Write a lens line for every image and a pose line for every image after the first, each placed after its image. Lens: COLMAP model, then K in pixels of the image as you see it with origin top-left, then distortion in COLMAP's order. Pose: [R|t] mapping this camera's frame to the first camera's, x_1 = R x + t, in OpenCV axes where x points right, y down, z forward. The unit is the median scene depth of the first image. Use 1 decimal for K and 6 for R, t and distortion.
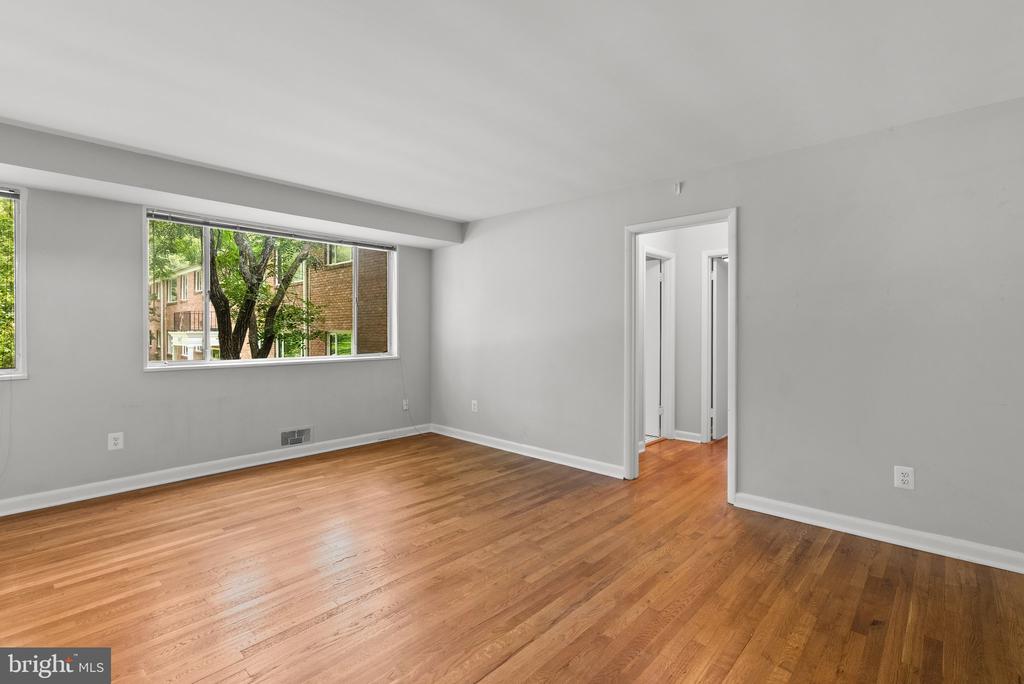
lens RADIAL K [[468.0, 0, 510.7], [0, 468.0, 333.8], [0, 0, 1]] dist [0.001106, 0.000293]
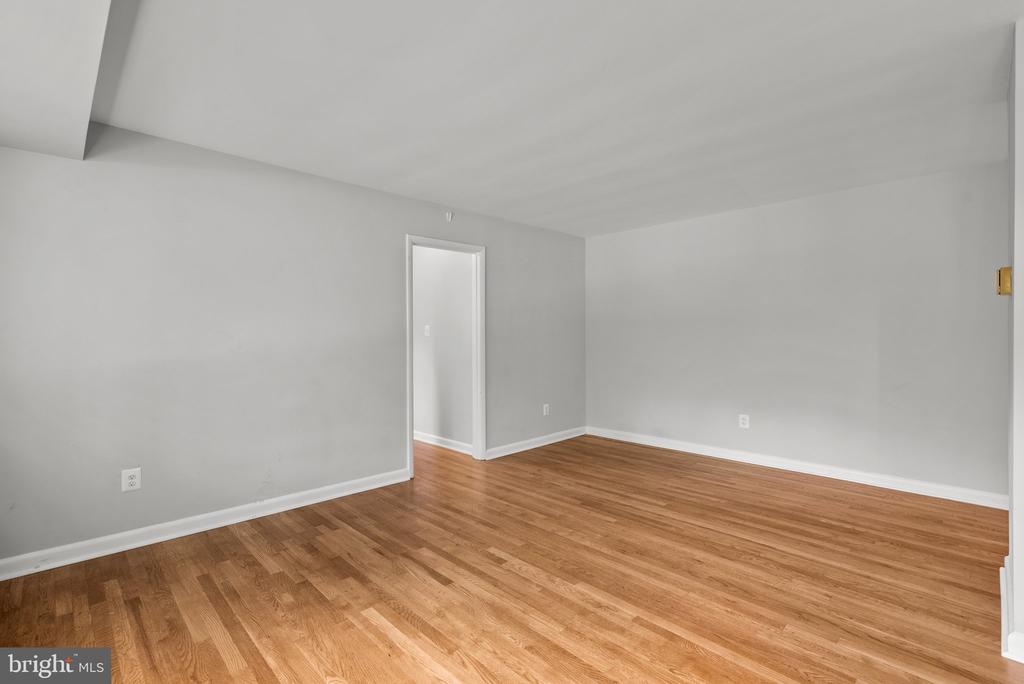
lens RADIAL K [[468.0, 0, 510.5], [0, 468.0, 341.3], [0, 0, 1]] dist [0.001106, 0.000293]
pose [[0.047332, -0.010439, 0.998825, -0.930403], [0.010962, 0.999891, 0.009931, -0.002093], [-0.998819, 0.010479, 0.047442, 0.871864]]
